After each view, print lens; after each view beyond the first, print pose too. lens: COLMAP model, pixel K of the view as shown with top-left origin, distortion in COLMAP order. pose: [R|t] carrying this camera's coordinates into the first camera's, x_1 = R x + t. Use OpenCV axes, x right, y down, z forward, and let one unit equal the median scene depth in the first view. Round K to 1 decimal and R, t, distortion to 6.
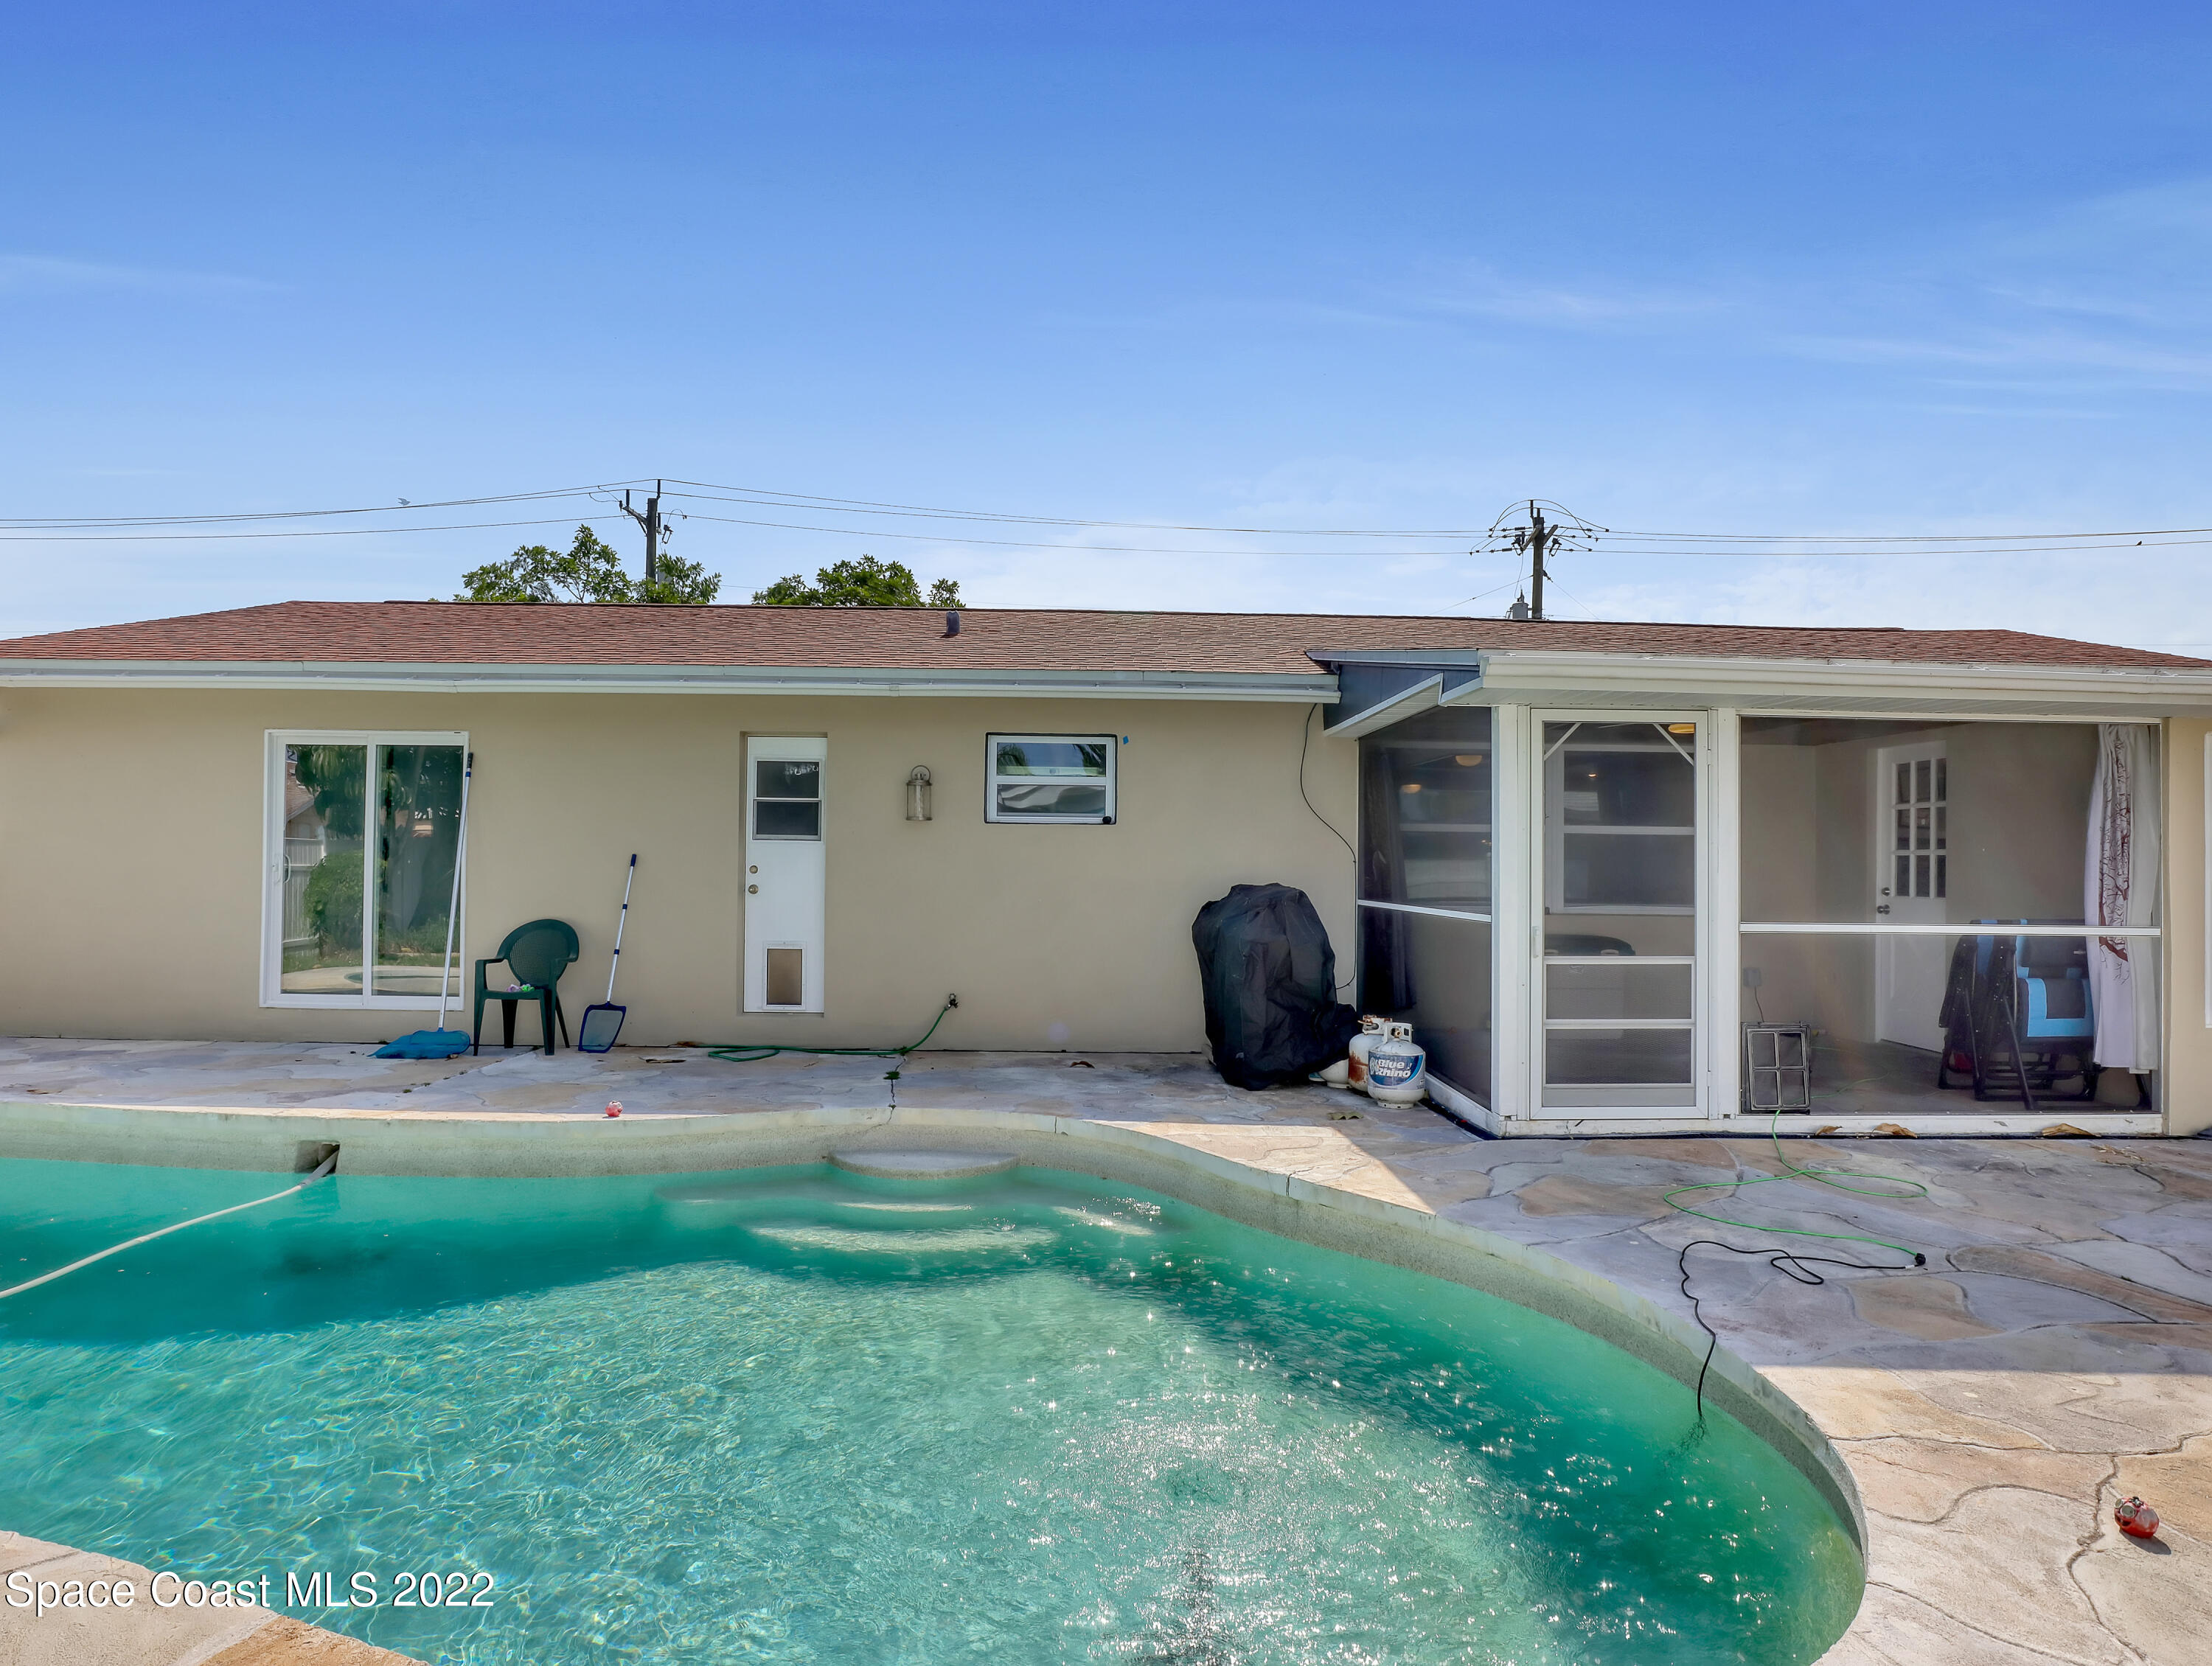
lens RADIAL K [[1295.3, 0, 1098.0], [0, 1295.3, 837.0], [0, 0, 1]] dist [-0.049899, 0.014036]
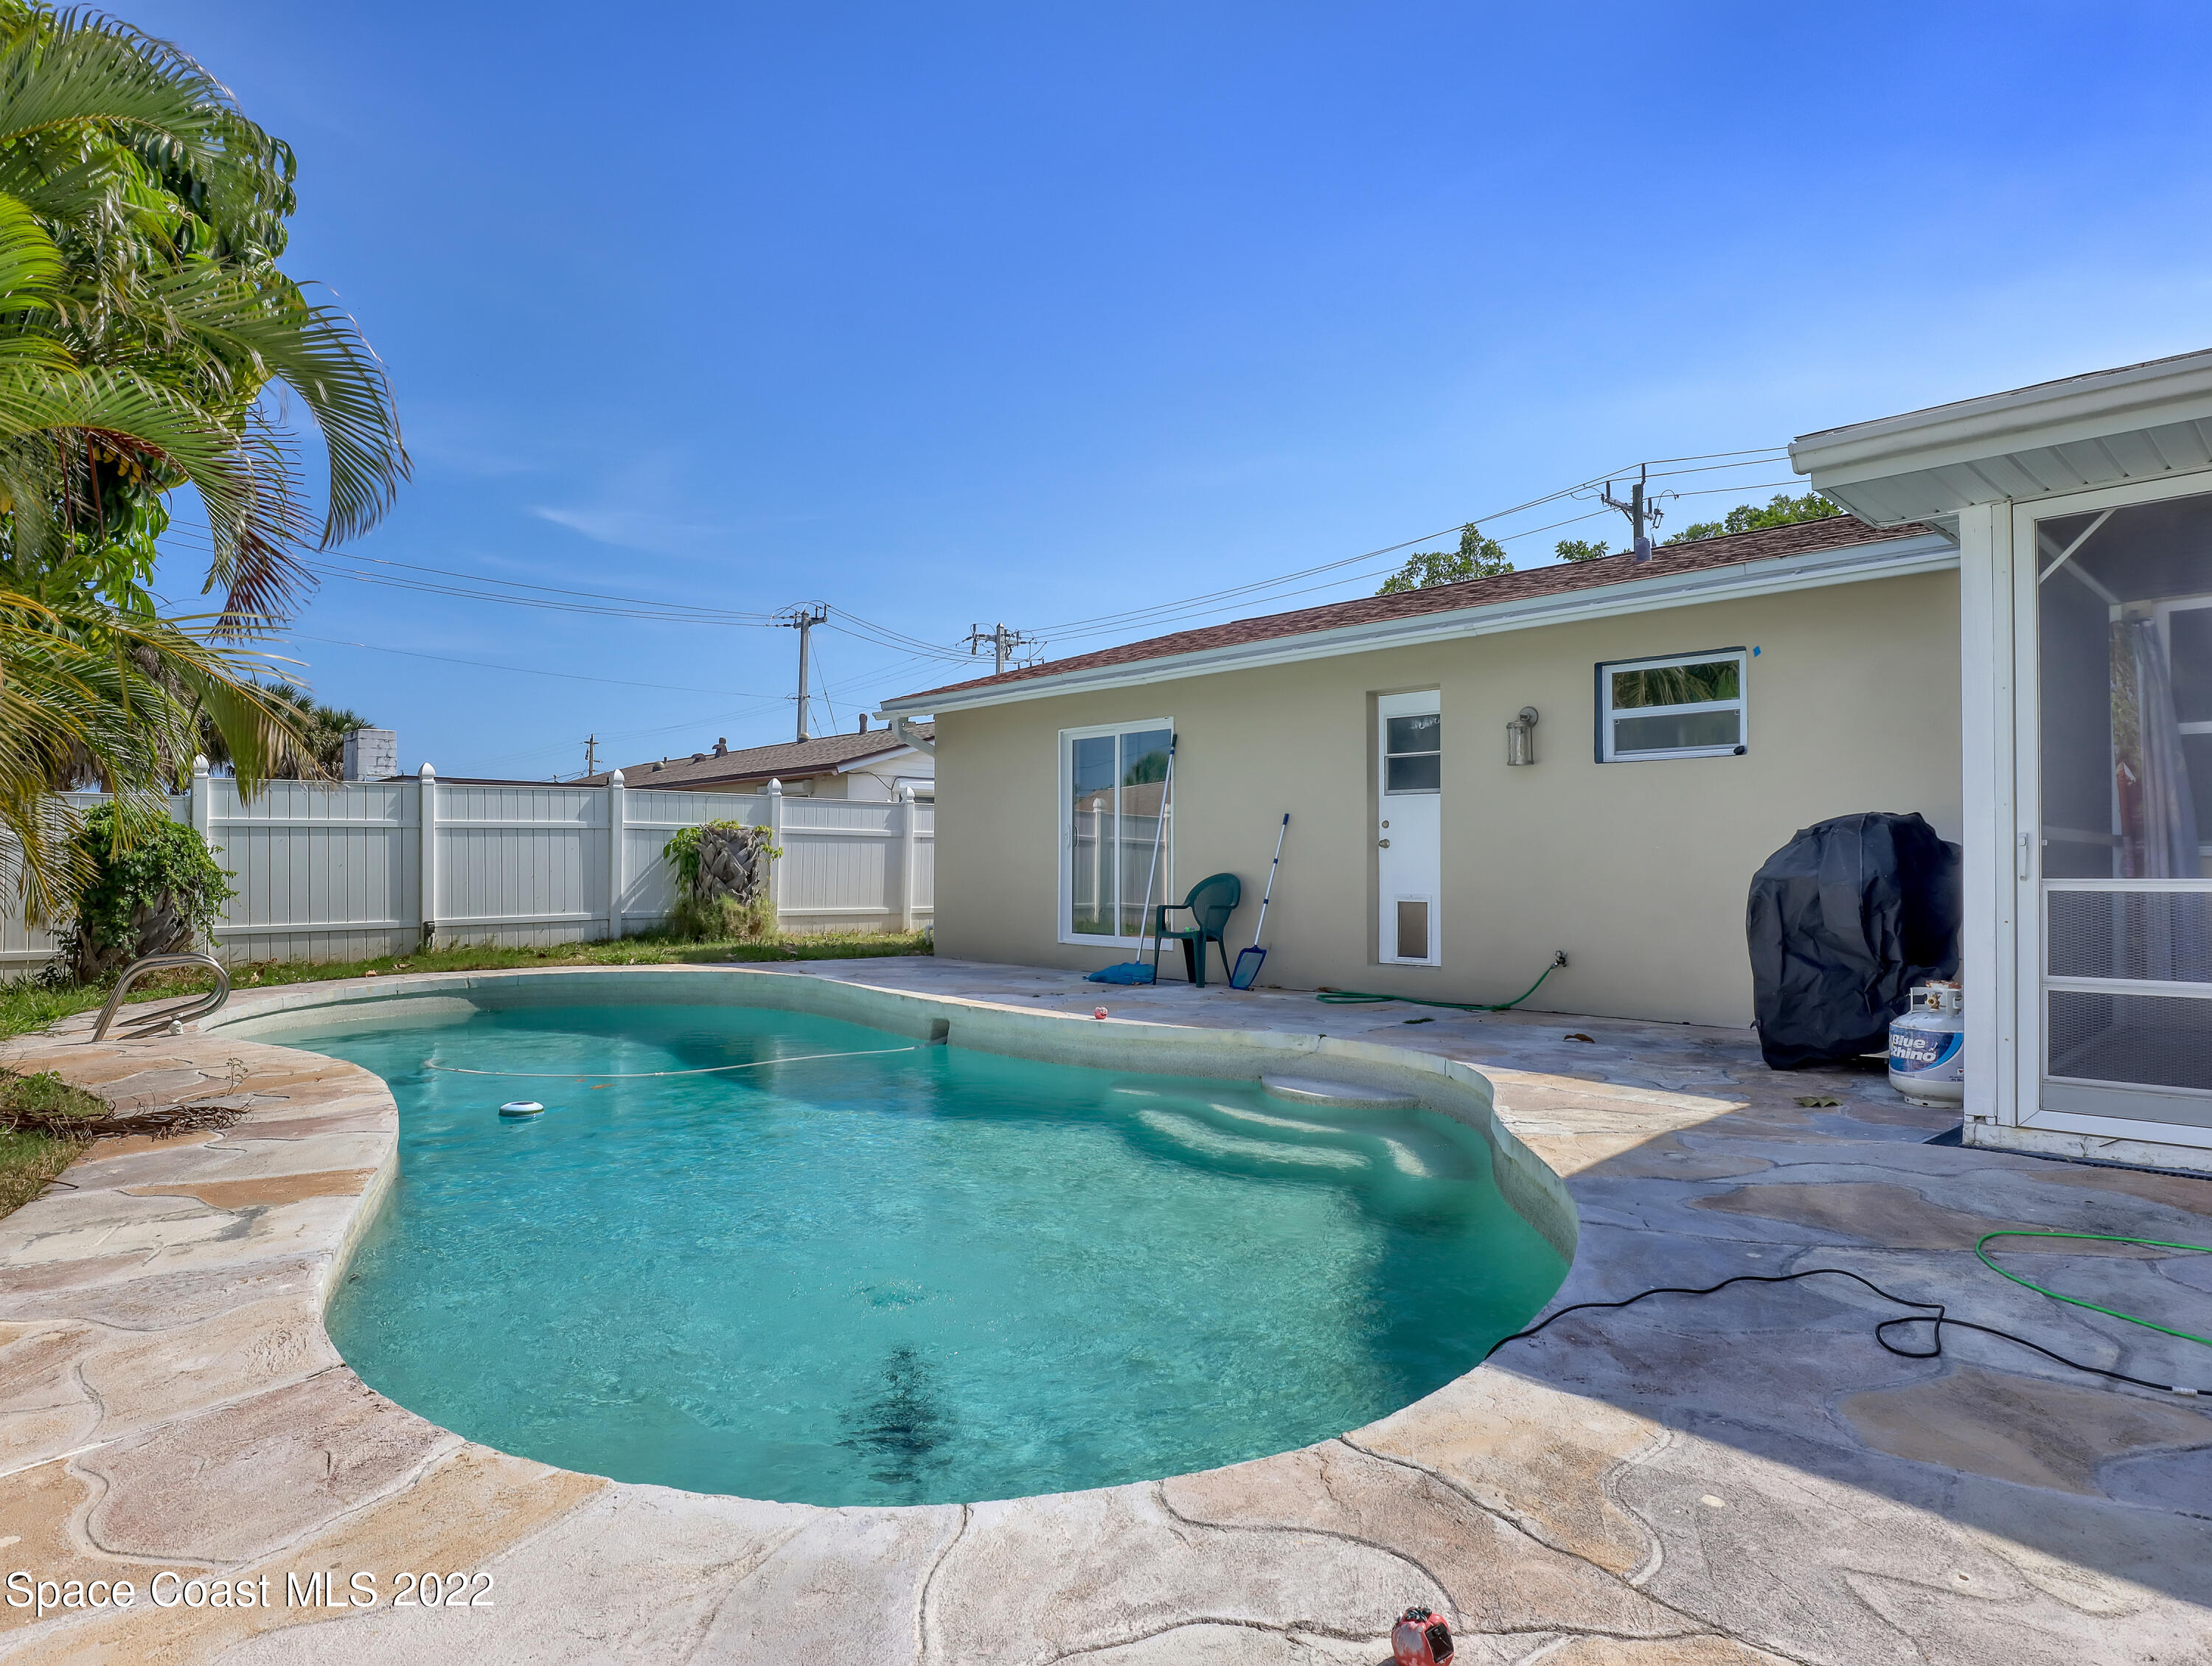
lens RADIAL K [[1307.8, 0, 1106.0], [0, 1307.8, 833.0], [0, 0, 1]] dist [-0.044828, 0.019647]
pose [[0.658810, -0.031511, -0.751649, 0.378107], [0.019708, 0.999502, -0.024628, 0.054825], [0.752051, 0.001412, 0.659104, 0.152857]]
